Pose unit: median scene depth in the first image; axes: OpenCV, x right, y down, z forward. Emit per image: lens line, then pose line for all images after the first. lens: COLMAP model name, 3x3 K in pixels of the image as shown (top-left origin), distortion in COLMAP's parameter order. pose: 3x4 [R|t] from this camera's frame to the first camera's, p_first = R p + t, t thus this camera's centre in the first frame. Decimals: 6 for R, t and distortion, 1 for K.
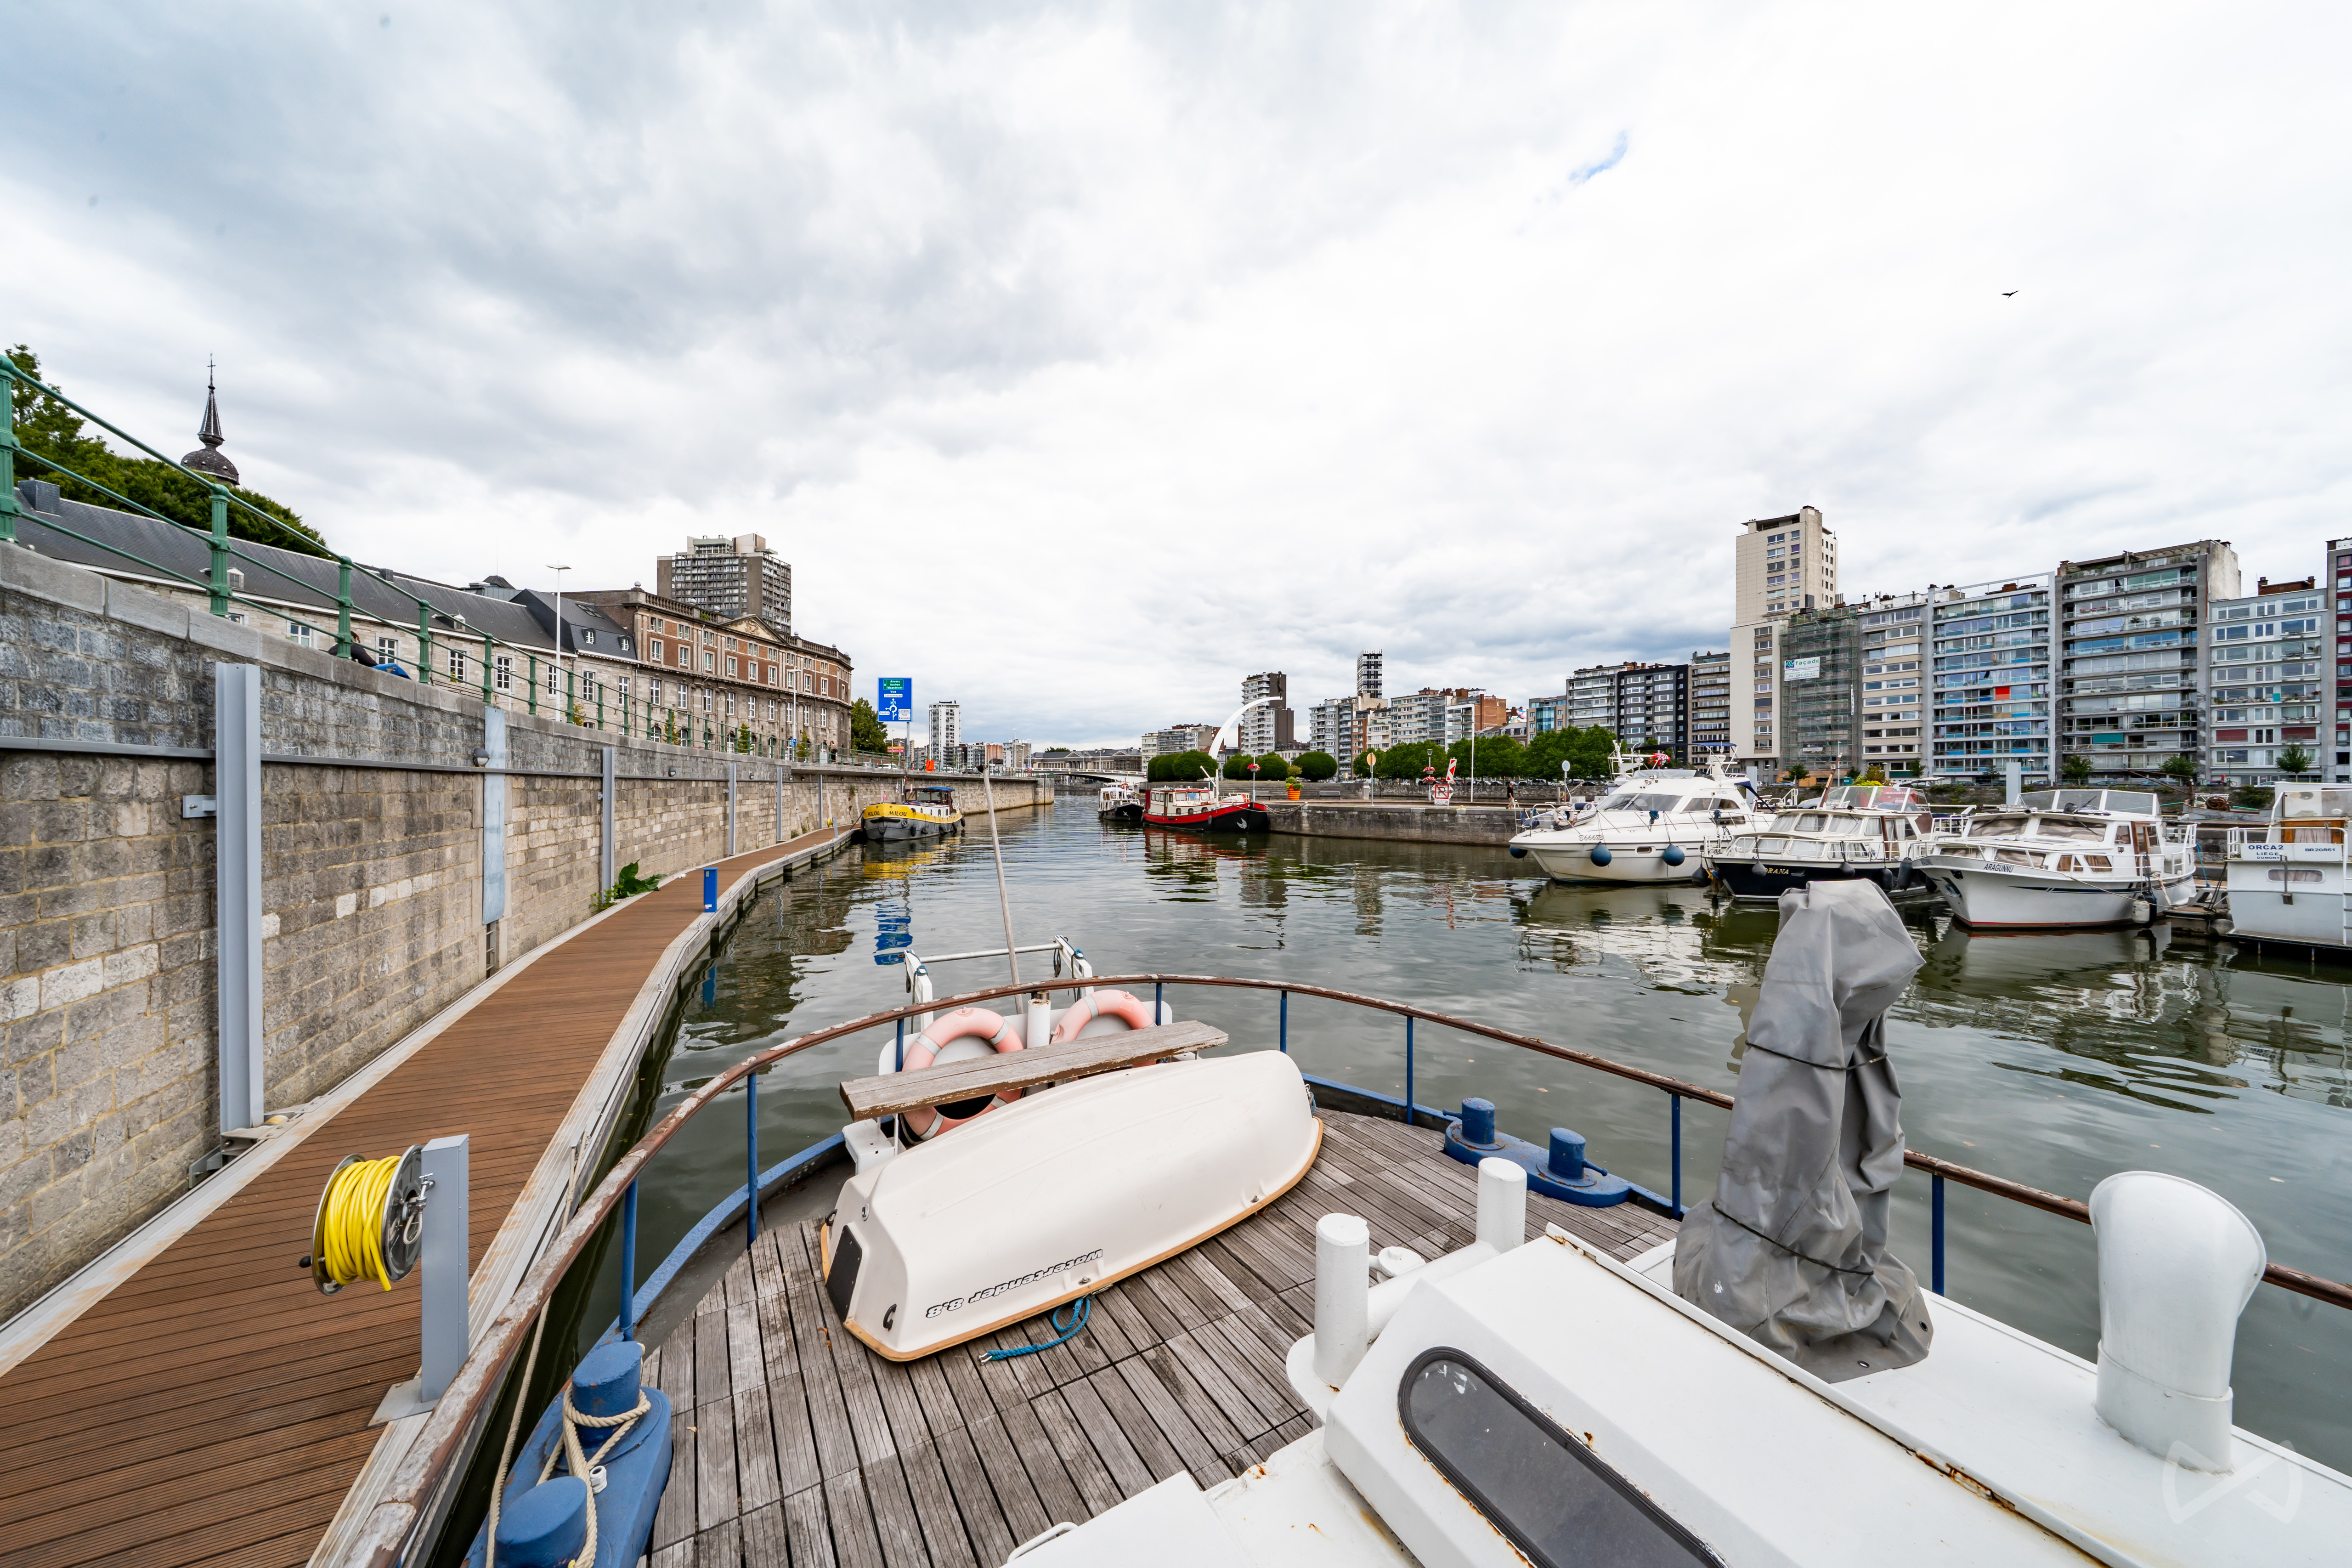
lens RADIAL K [[795.0, 0, 1182.4], [0, 795.0, 782.7], [0, 0, 1]] dist [0.000394, -0.002290]
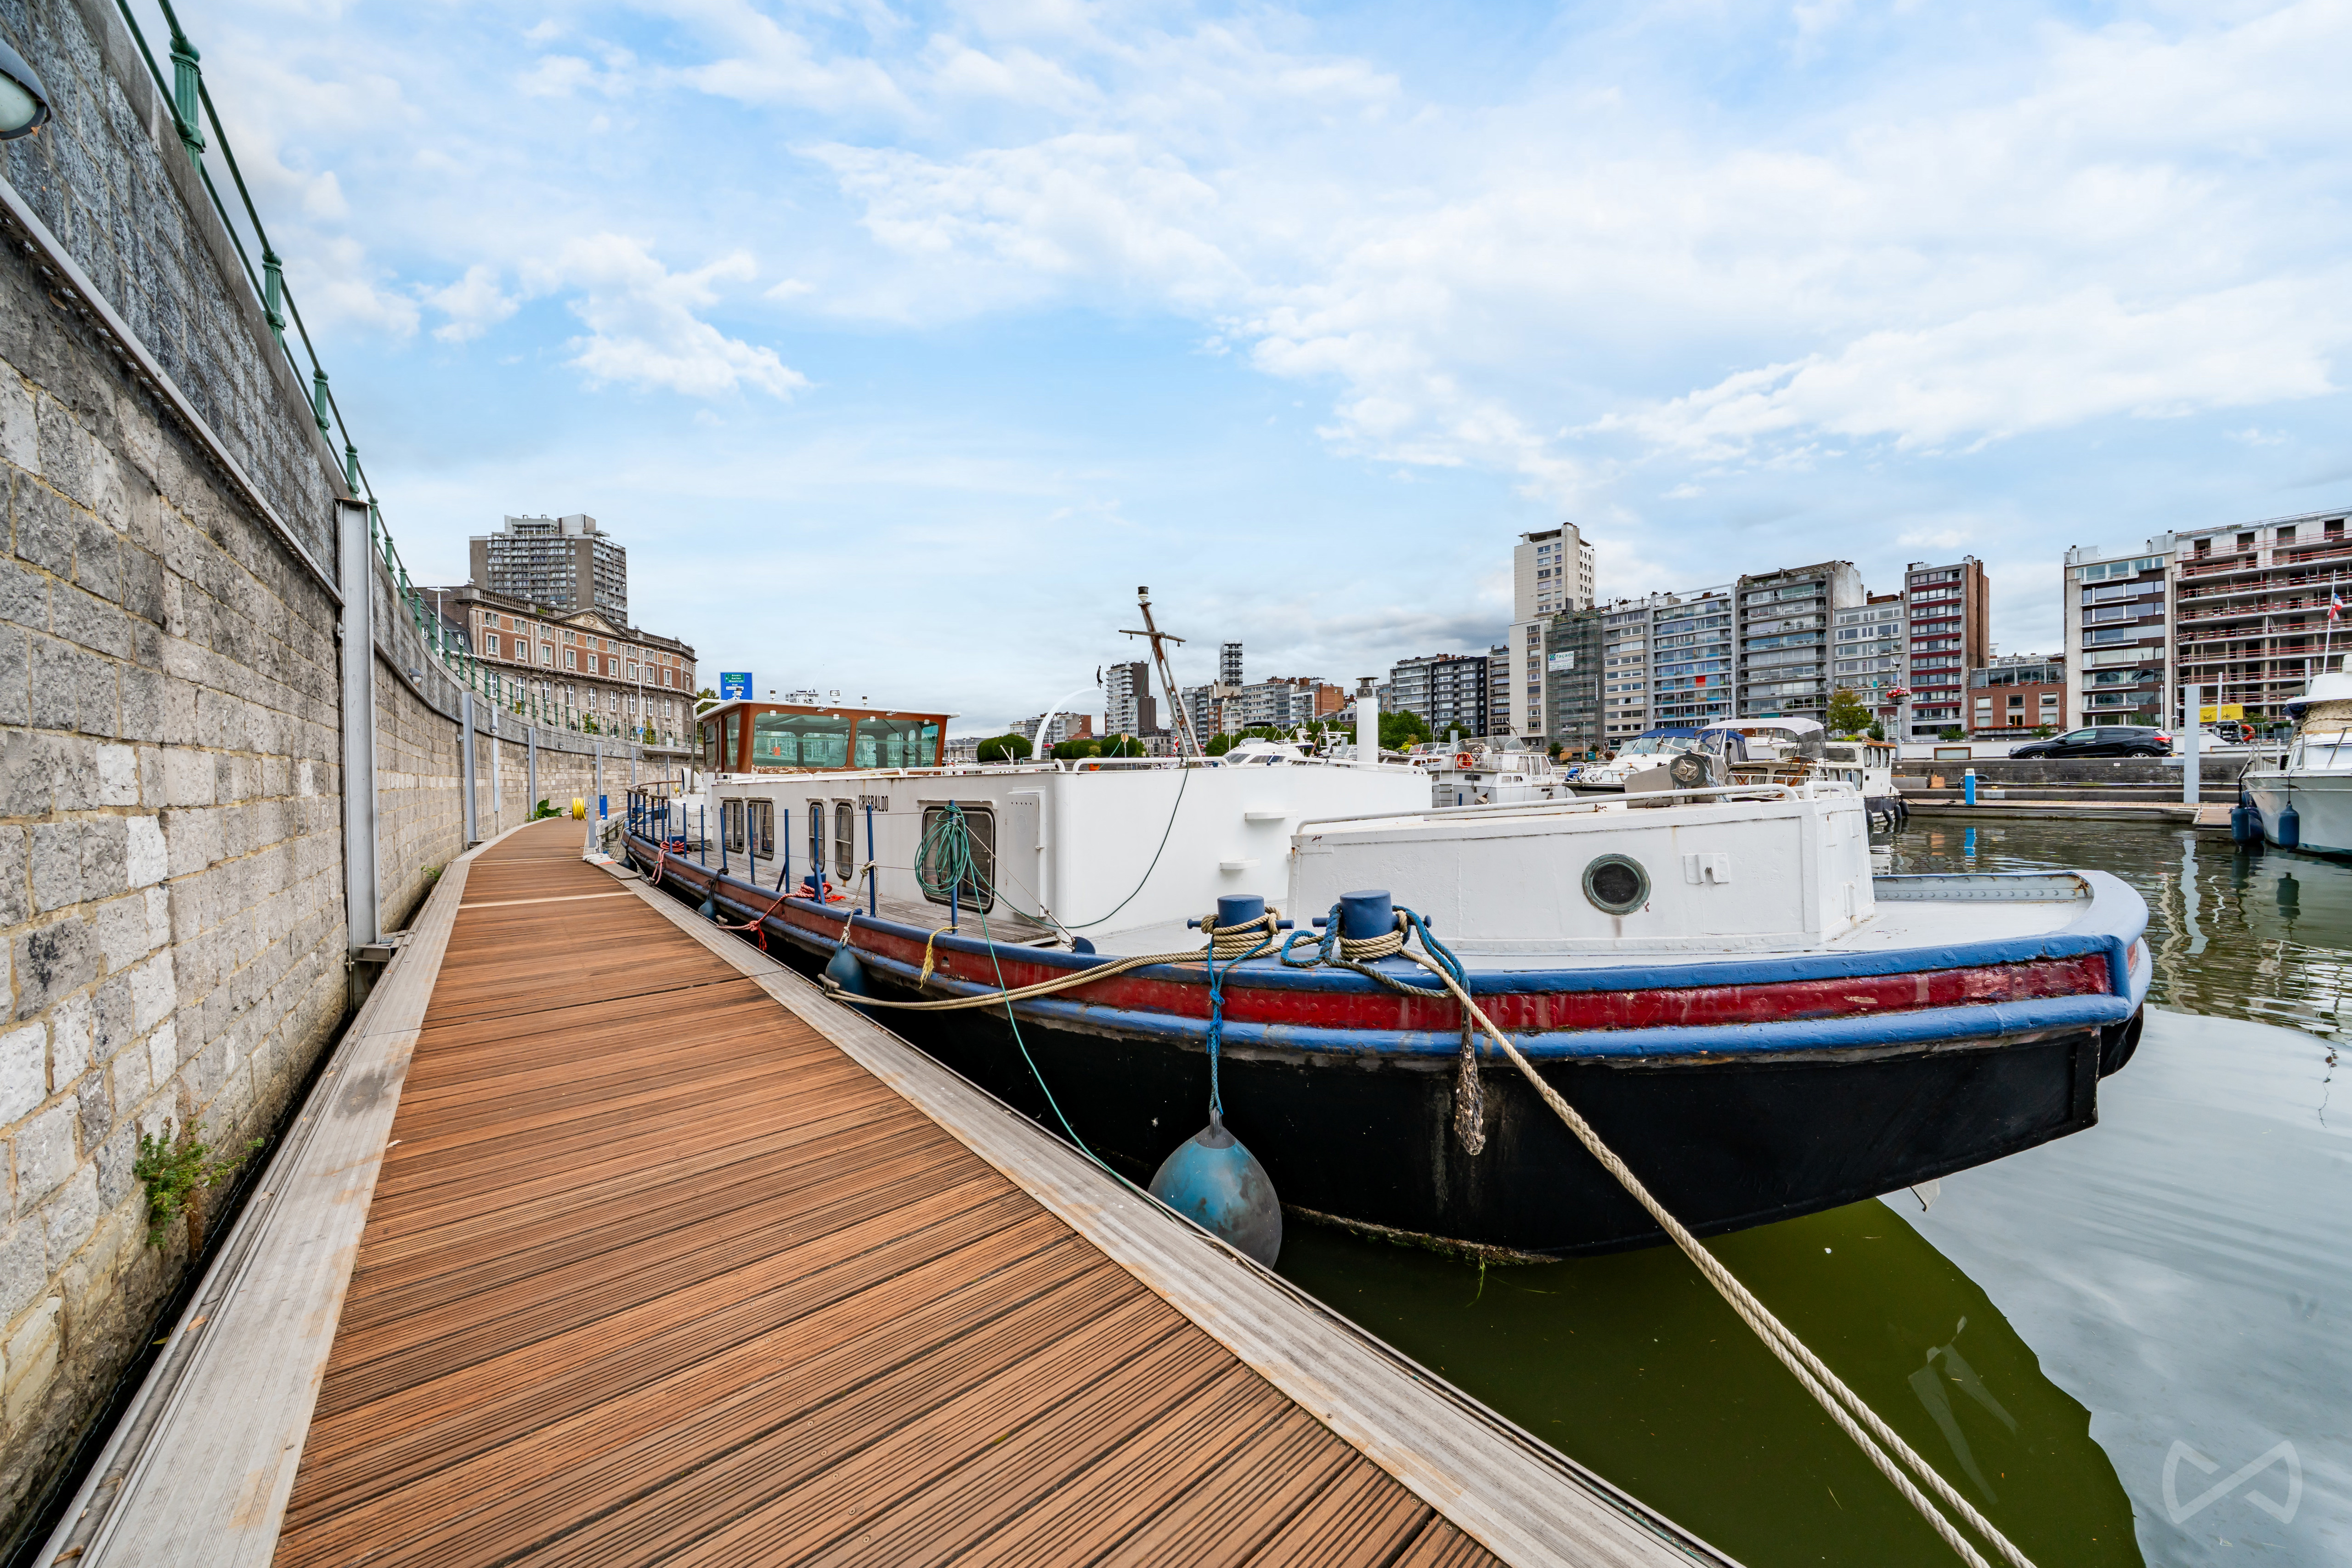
lens RADIAL K [[797.5, 0, 1182.7], [0, 797.5, 781.0], [0, 0, 1]] dist [0.013487, -0.007683]
pose [[0.989184, -0.020301, 0.145267, 0.051599], [0.018449, 0.999731, 0.014086, 0.009526], [-0.145513, -0.011254, 0.989292, -0.116802]]
